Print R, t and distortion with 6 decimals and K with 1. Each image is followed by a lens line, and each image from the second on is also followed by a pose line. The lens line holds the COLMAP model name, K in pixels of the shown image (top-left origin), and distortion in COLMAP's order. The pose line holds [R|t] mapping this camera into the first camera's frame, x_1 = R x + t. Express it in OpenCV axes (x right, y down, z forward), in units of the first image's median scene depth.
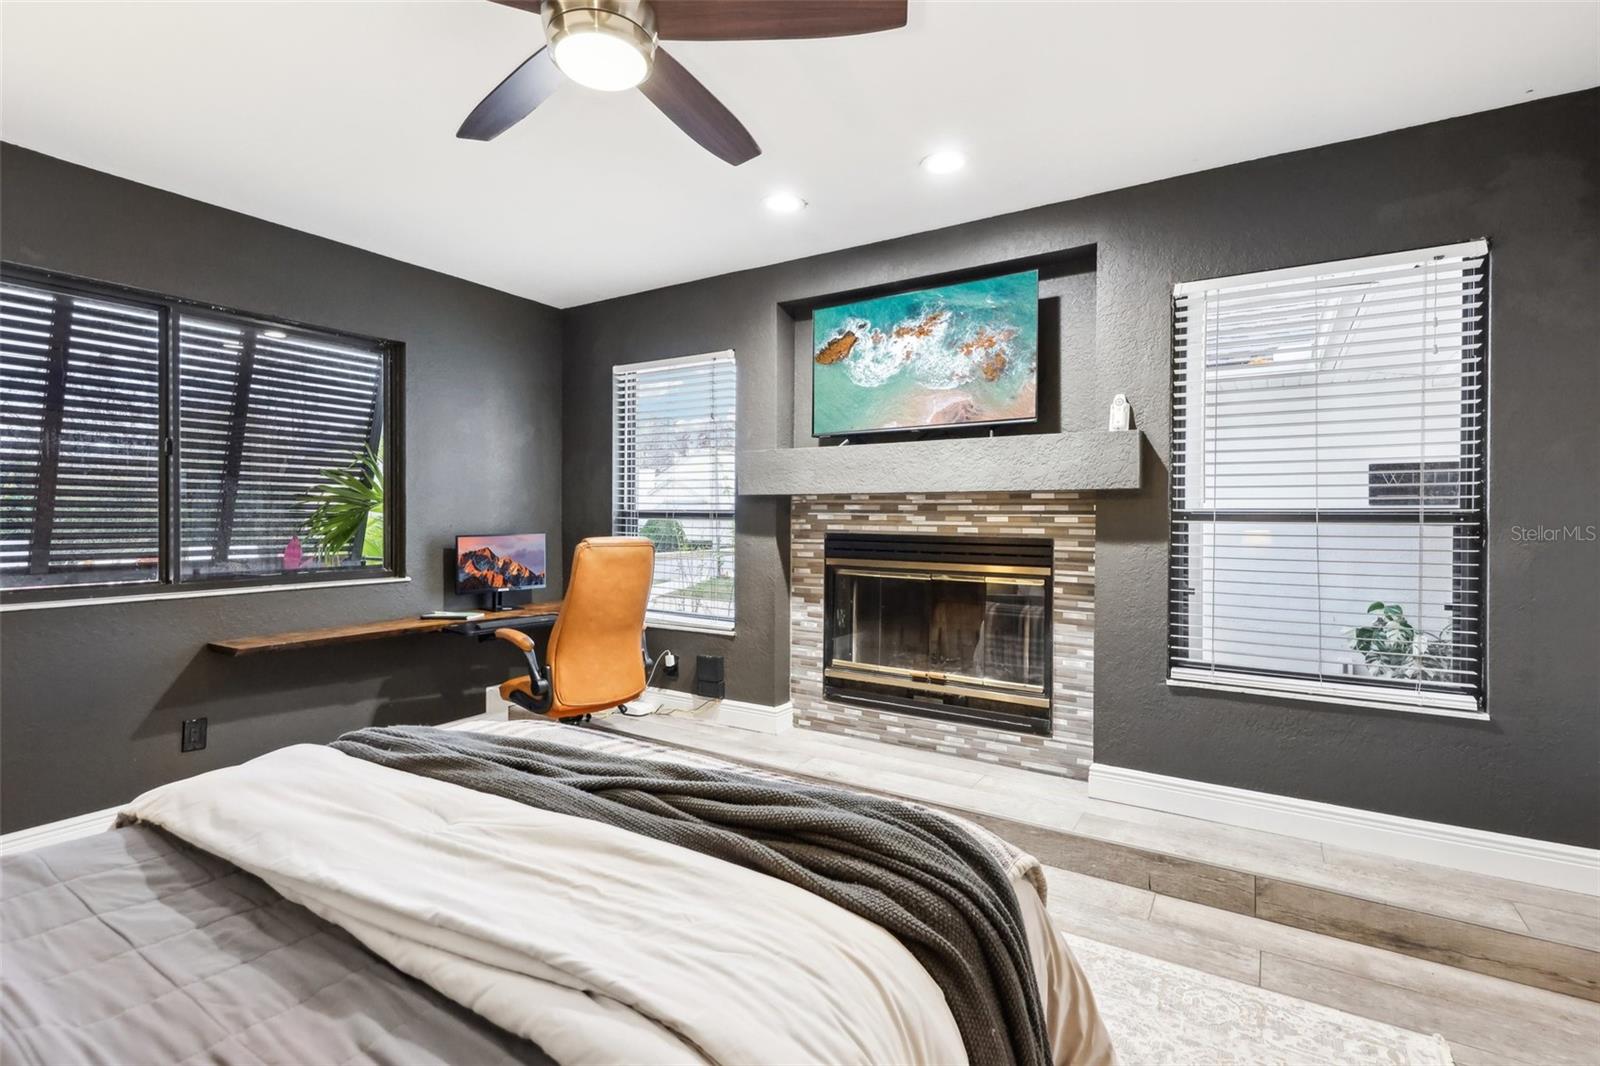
lens RADIAL K [[731.1, 0, 801.5], [0, 731.1, 522.8], [0, 0, 1]] dist [-0.000873, -0.000437]
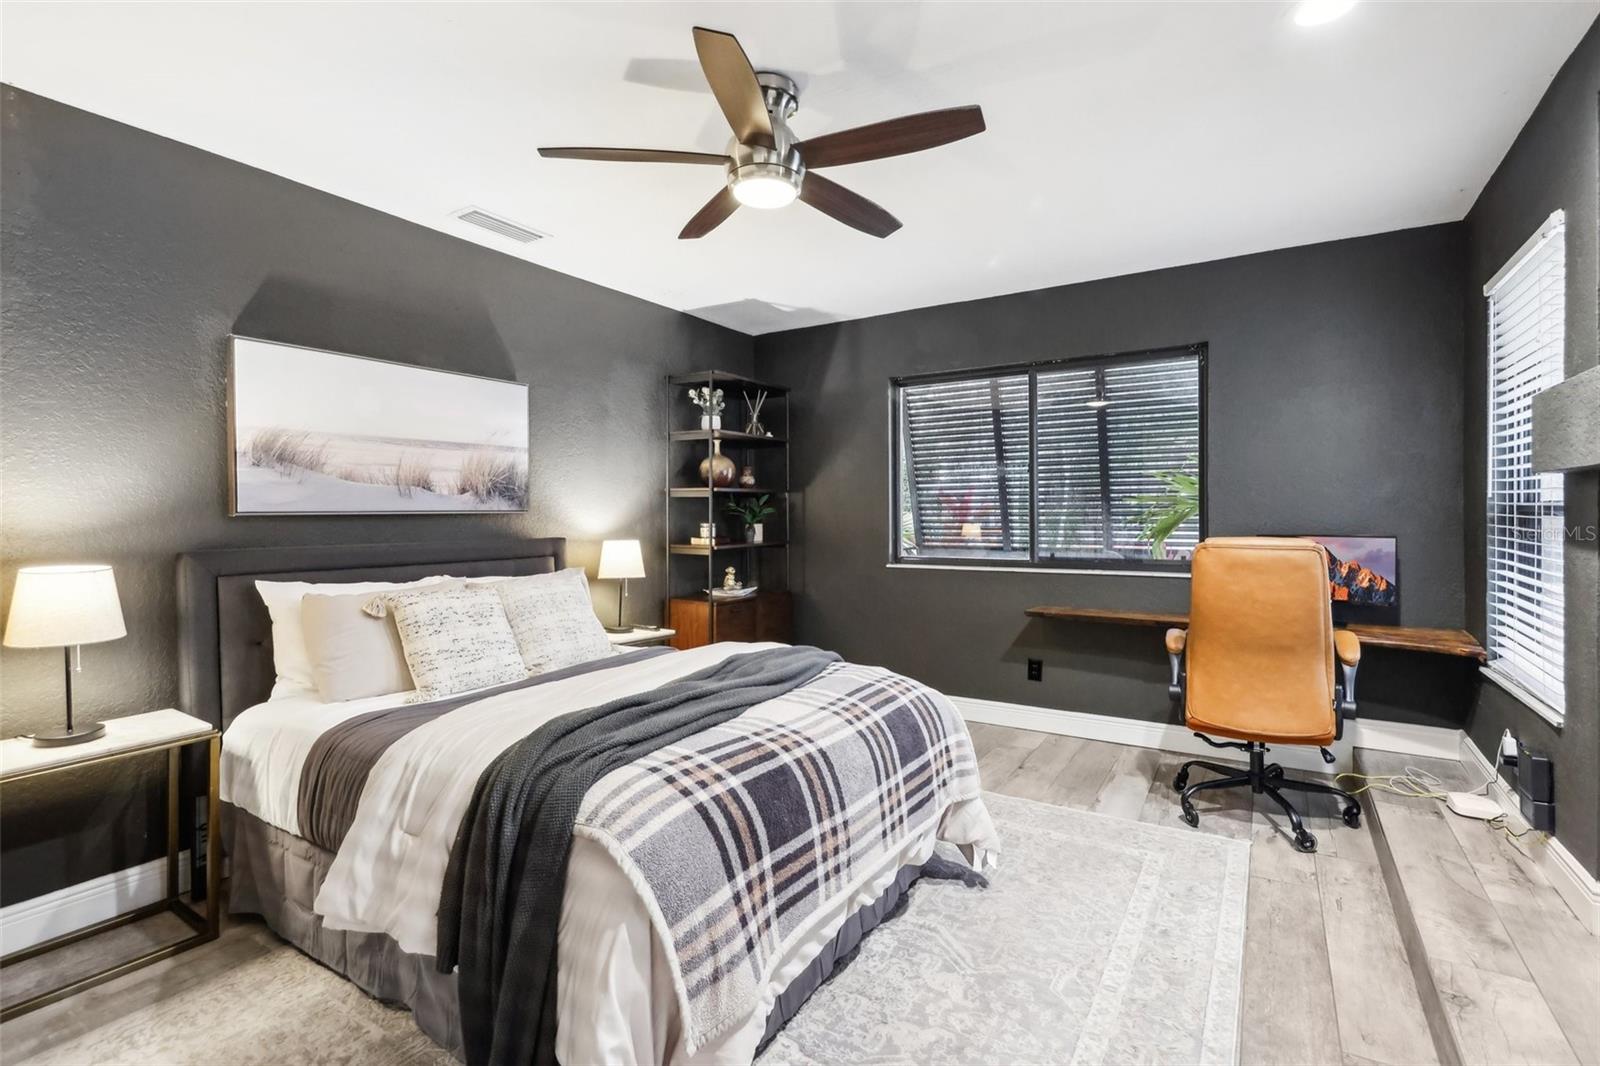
lens RADIAL K [[731.1, 0, 801.5], [0, 731.1, 522.8], [0, 0, 1]] dist [-0.000873, -0.000437]
pose [[-0.007061, 0.000009, -0.999975, 0.516847], [-0.008039, 0.999968, 0.000066, 0.009610], [0.999943, 0.008040, -0.007061, 0.495577]]
